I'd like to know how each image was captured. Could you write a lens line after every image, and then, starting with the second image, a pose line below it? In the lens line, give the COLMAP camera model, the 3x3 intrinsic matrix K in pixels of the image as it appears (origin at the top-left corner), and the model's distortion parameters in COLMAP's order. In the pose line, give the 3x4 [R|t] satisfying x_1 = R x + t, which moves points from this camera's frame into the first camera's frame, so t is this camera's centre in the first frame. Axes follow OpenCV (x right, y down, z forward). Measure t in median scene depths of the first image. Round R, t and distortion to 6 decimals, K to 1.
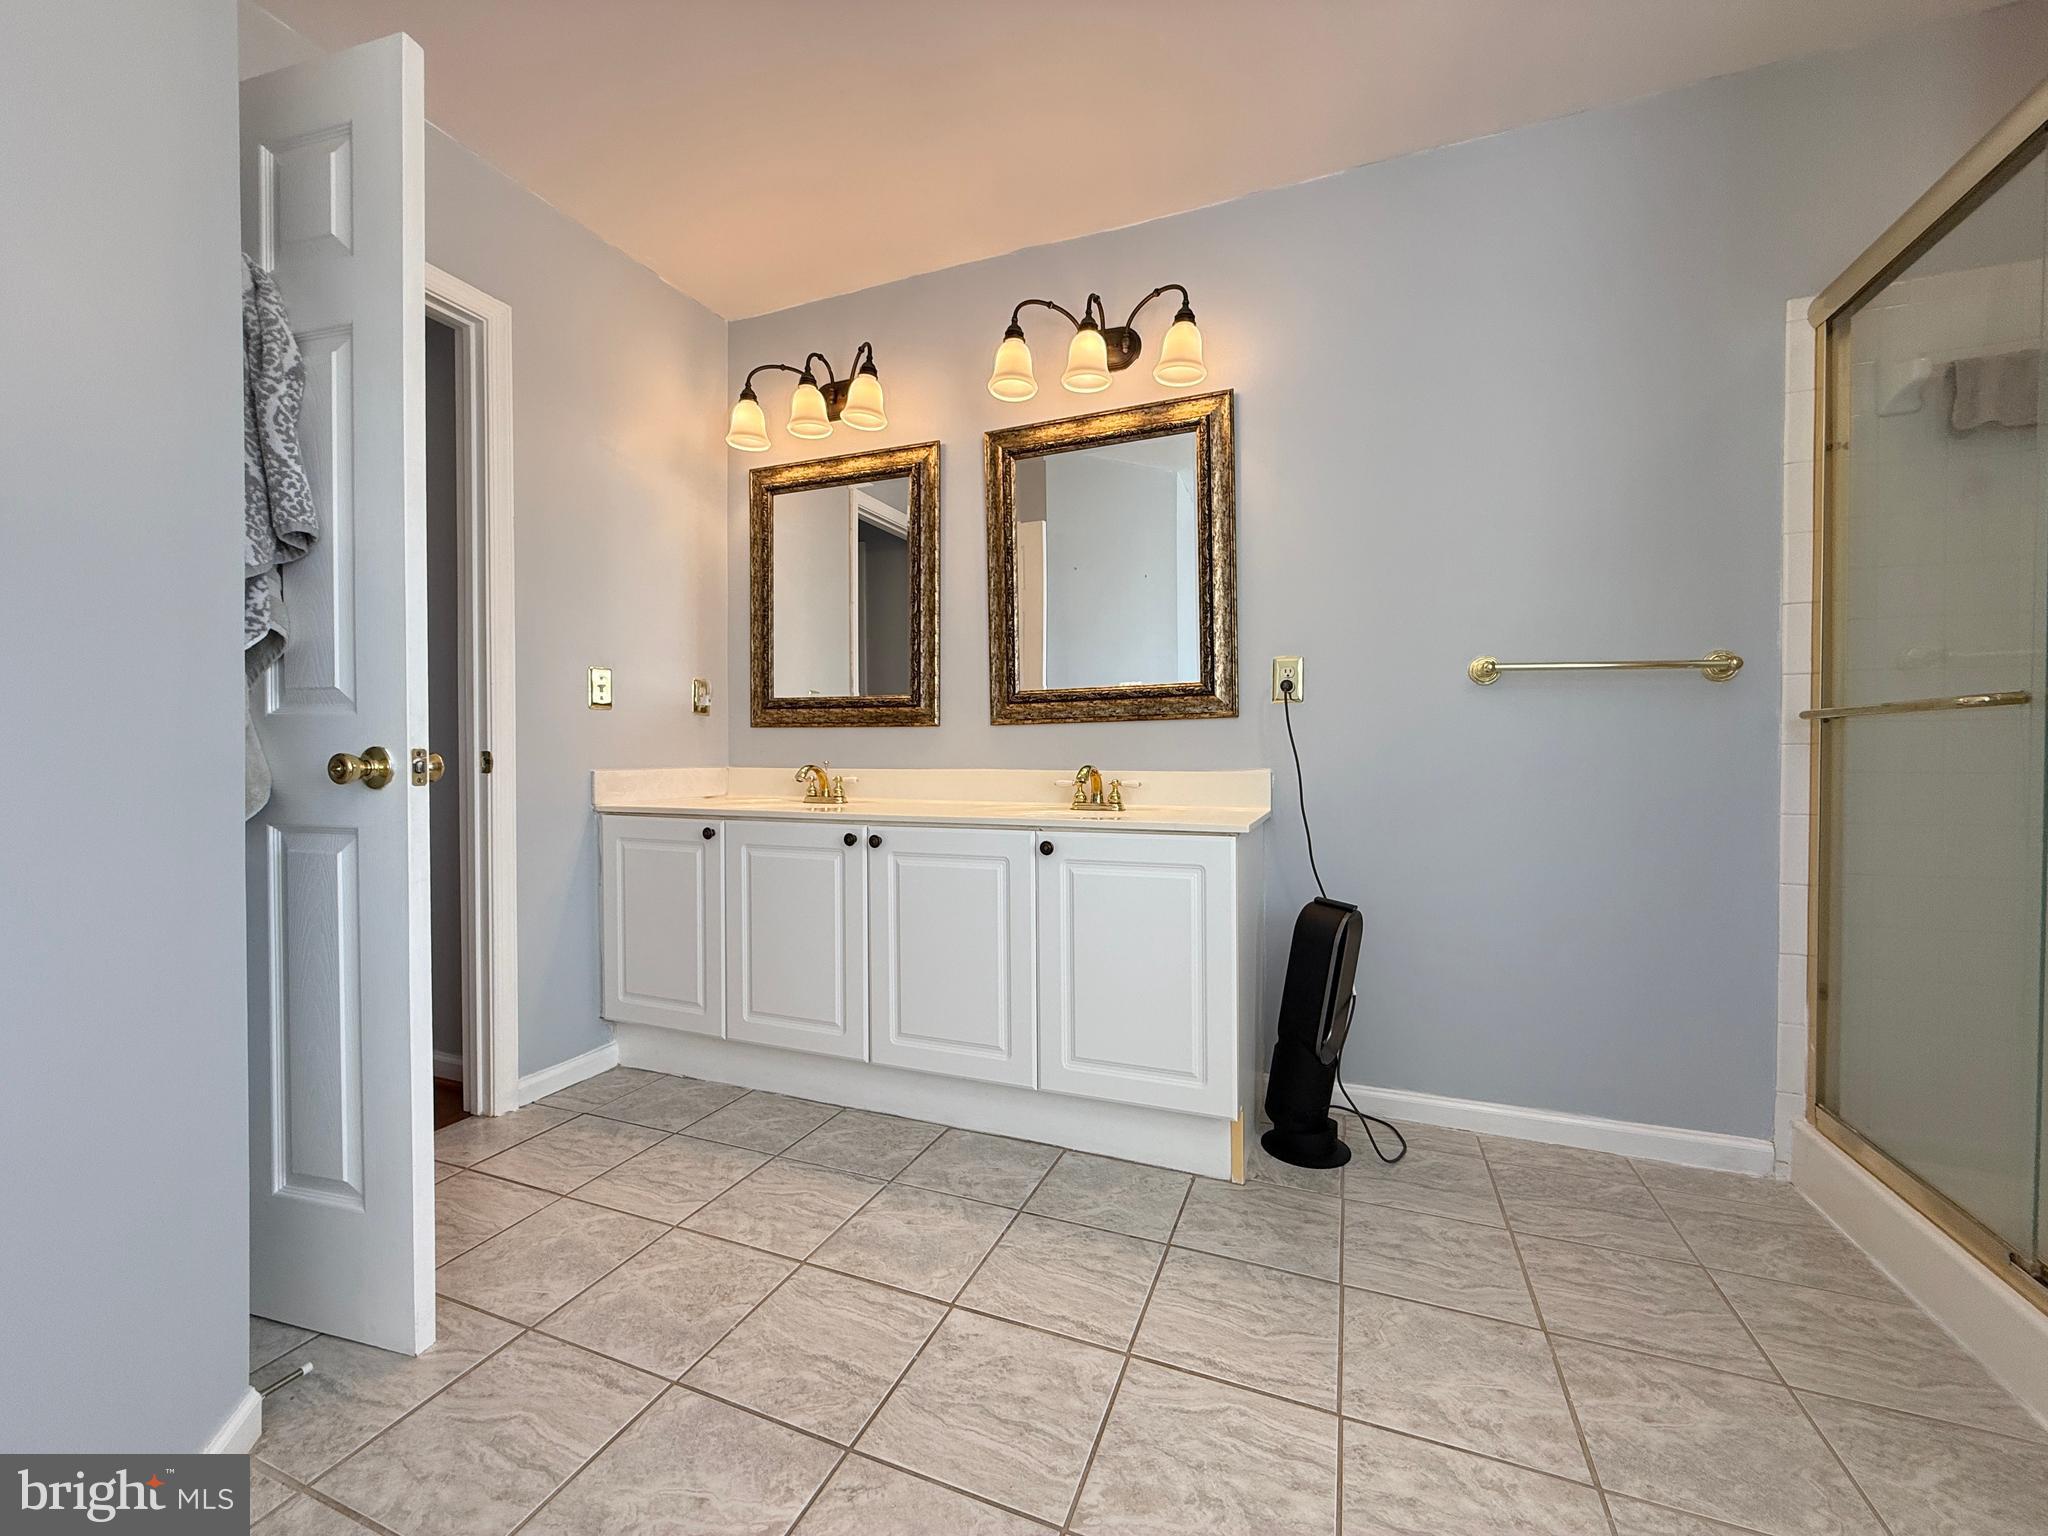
lens RADIAL K [[817.8, 0, 1029.7], [0, 817.8, 767.2], [0, 0, 1]] dist [0.006922, -0.000523]
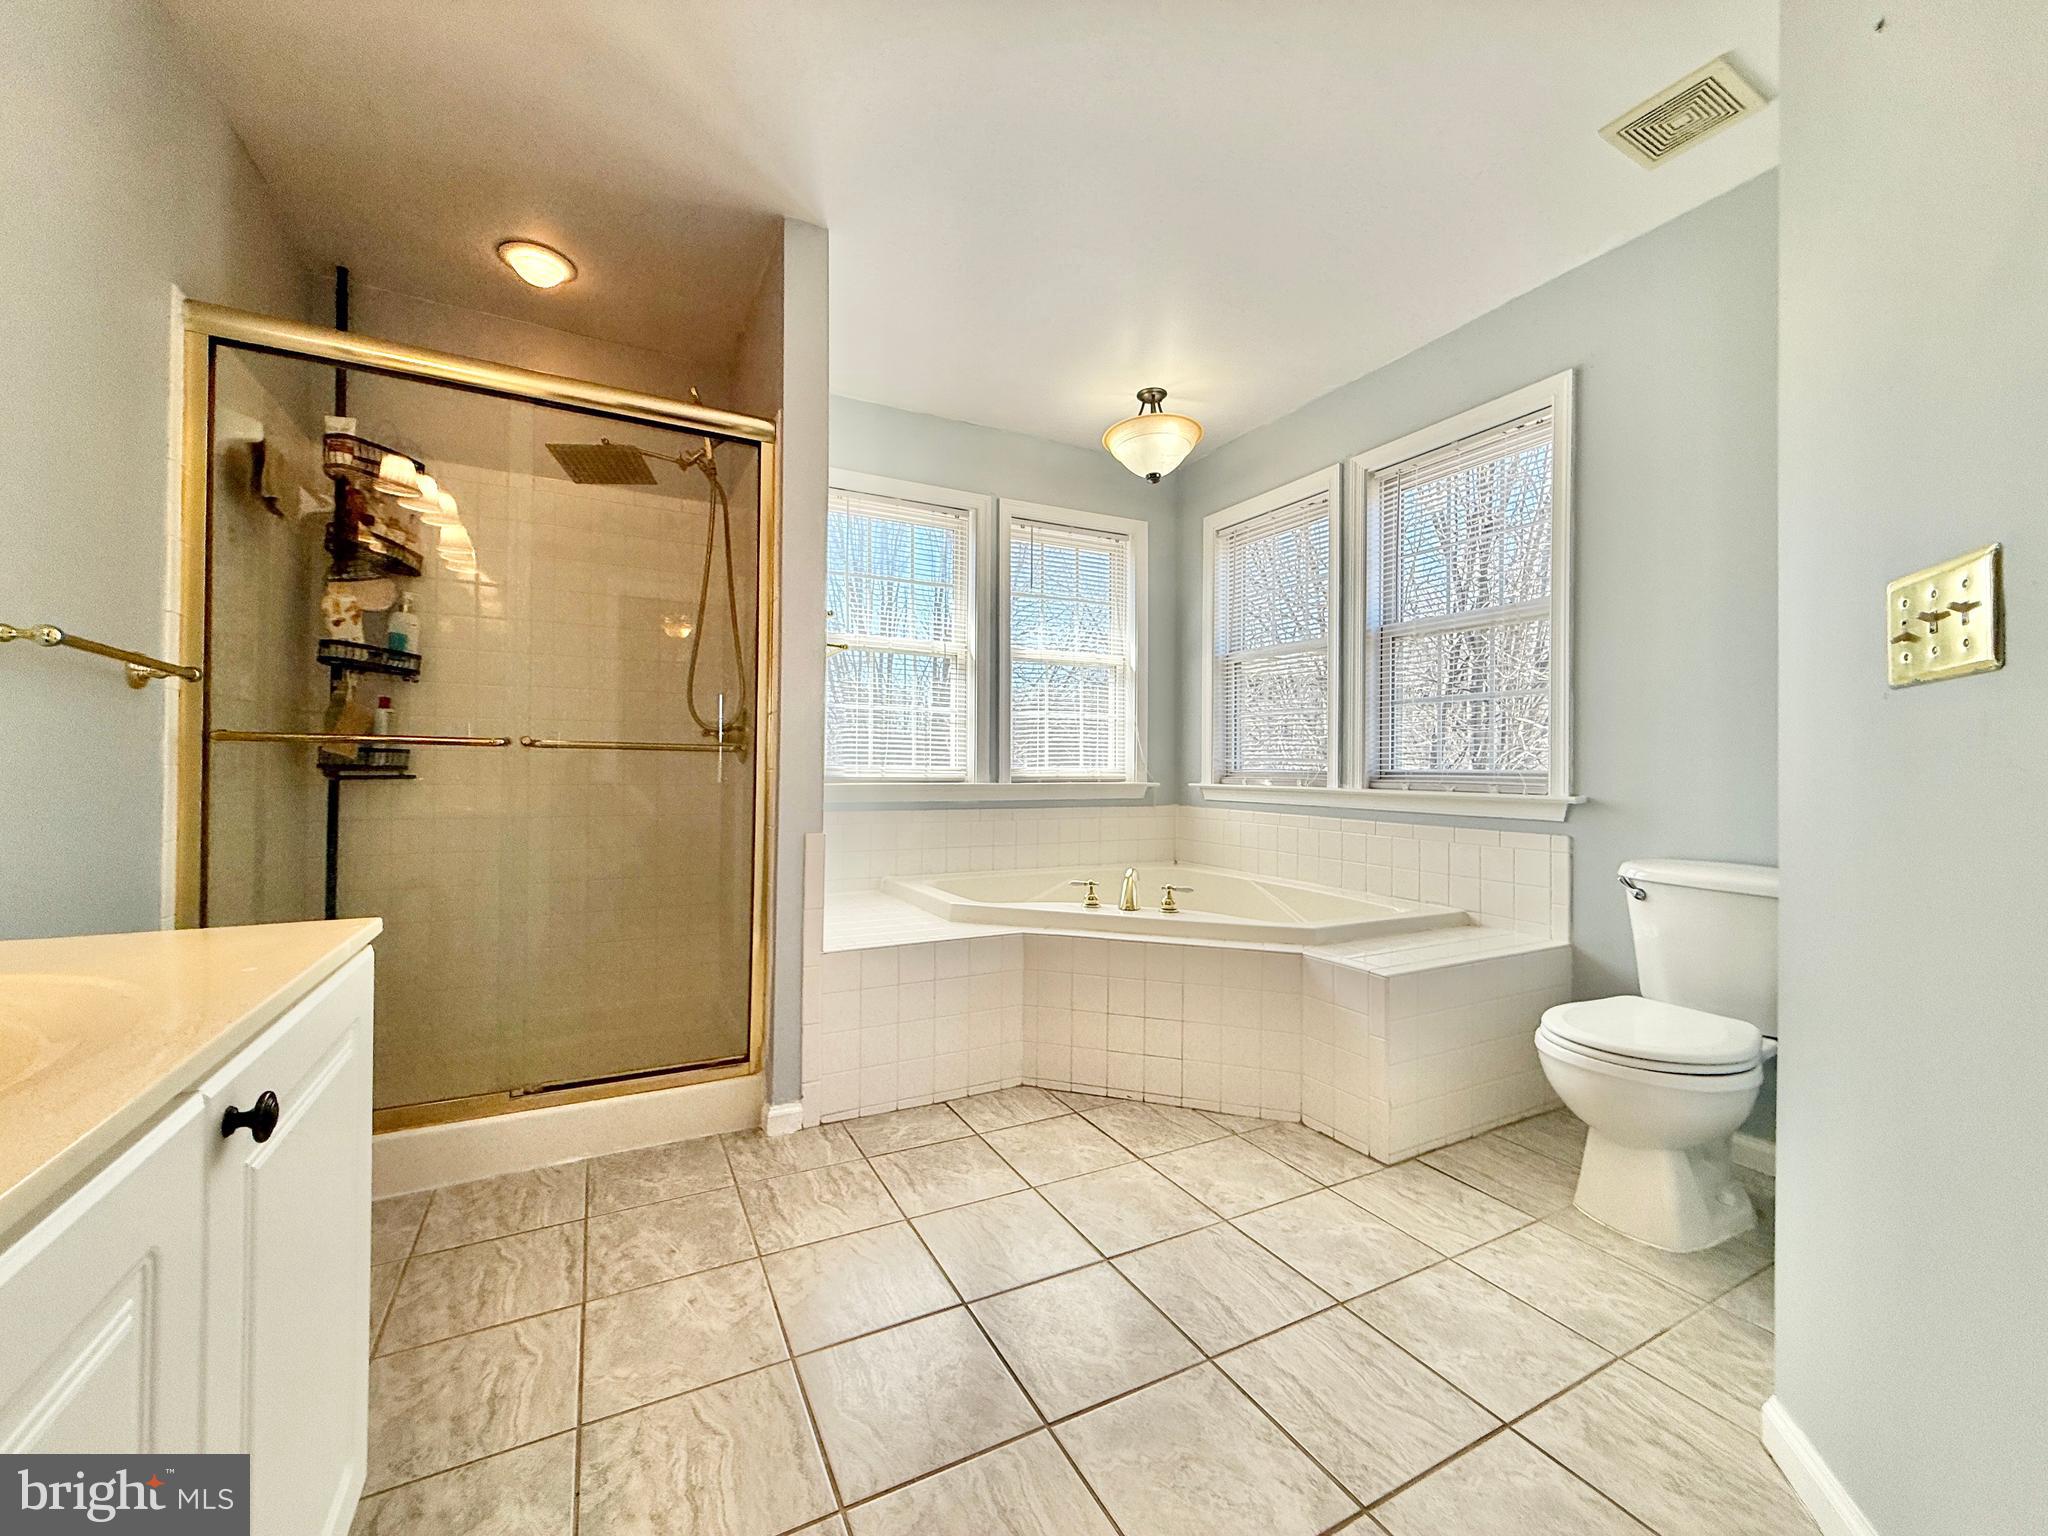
lens RADIAL K [[817.8, 0, 1032.6], [0, 817.8, 758.5], [0, 0, 1]] dist [0.006922, -0.000523]
pose [[-0.759197, 0.002970, 0.650854, -0.585474], [0.005100, 0.999986, 0.001385, -0.041320], [-0.650841, 0.004371, -0.759202, 1.550187]]
